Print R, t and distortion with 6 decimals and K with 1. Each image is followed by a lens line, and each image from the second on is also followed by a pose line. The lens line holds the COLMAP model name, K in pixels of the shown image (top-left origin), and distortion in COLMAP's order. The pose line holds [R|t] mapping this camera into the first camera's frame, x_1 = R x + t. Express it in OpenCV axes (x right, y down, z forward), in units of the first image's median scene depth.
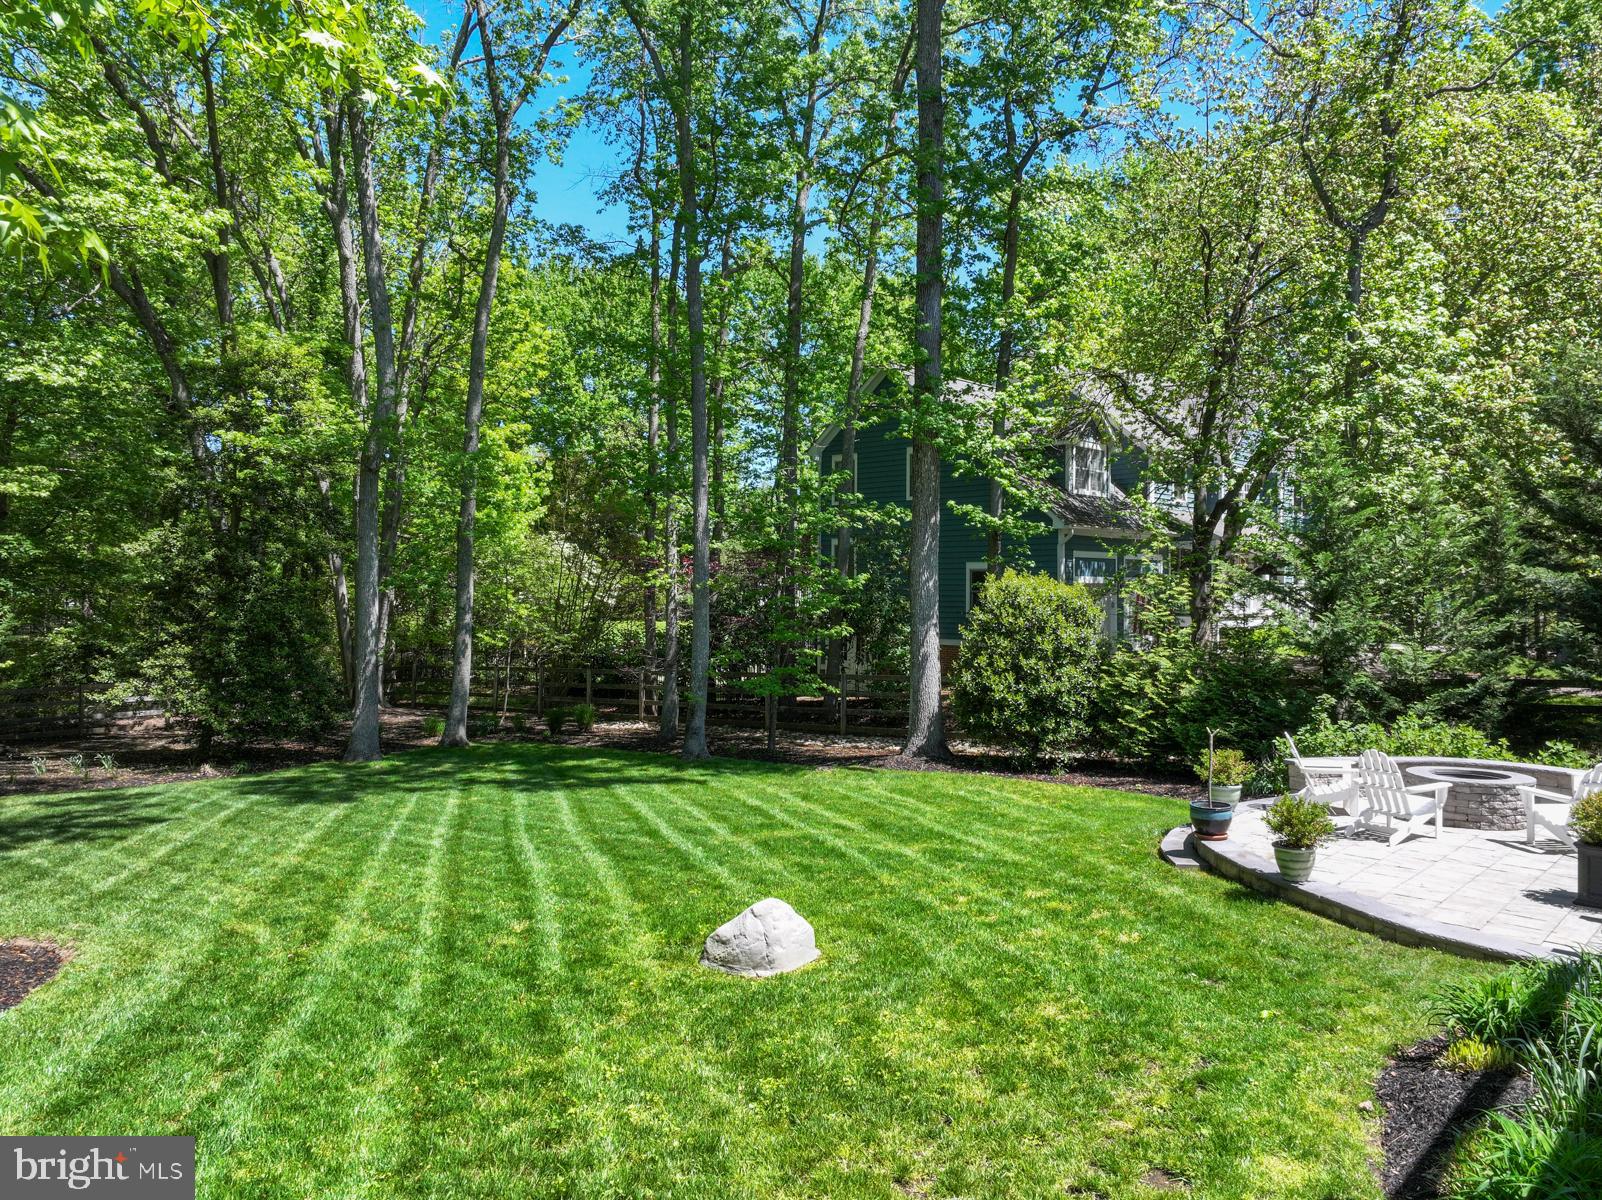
lens RADIAL K [[1127.2, 0, 801.0], [0, 1127.2, 600.0], [0, 0, 1]] dist [0.000535, 0.009318]
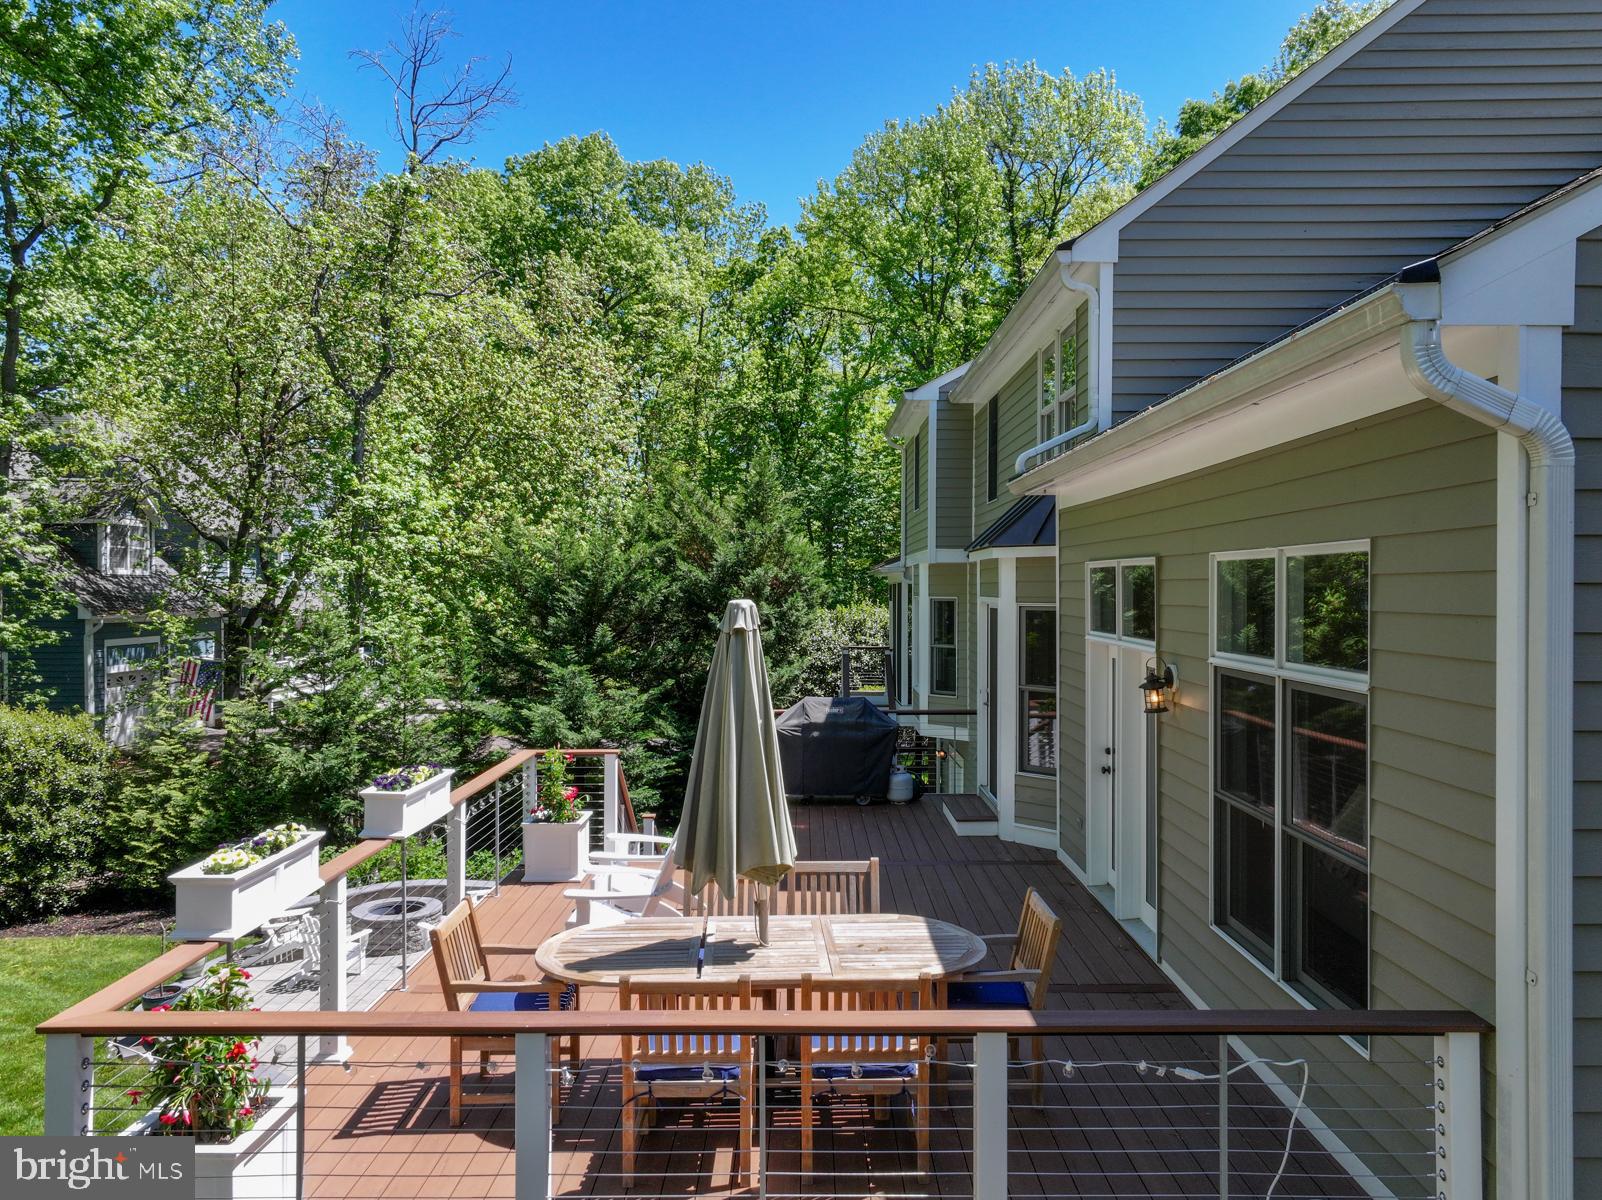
lens RADIAL K [[1131.7, 0, 815.1], [0, 1131.7, 596.0], [0, 0, 1]] dist [0.001564, 0.008682]
pose [[0.726954, -0.006365, 0.686657, 0.033316], [0.005792, 0.999978, 0.003138, -0.125741], [-0.686662, 0.001696, 0.726975, -0.165599]]
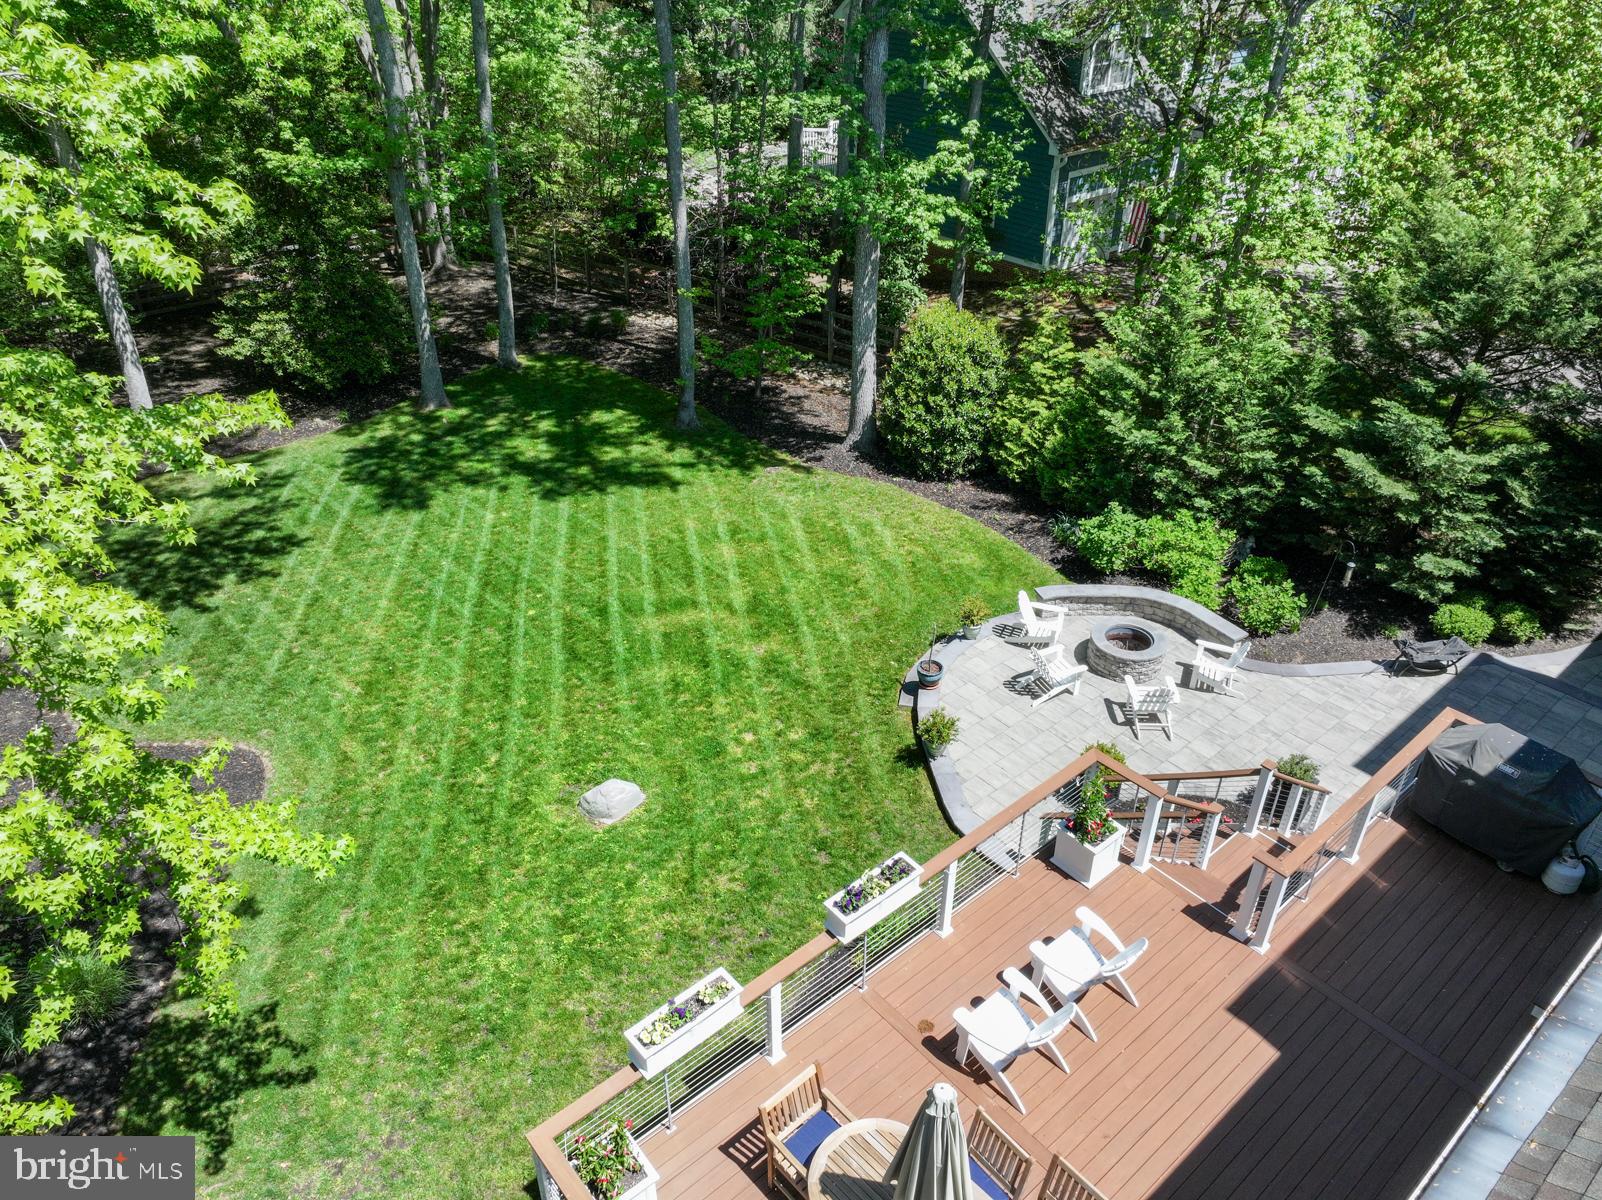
lens RADIAL K [[1131.3, 0, 797.8], [0, 1131.3, 594.8], [0, 0, 1]] dist [-0.004622, 0.008373]
pose [[0.993230, 0.057917, -0.100700, 0.191007], [0.004854, 0.845406, 0.534103, -0.424587], [0.116066, -0.530975, 0.839401, -0.161303]]
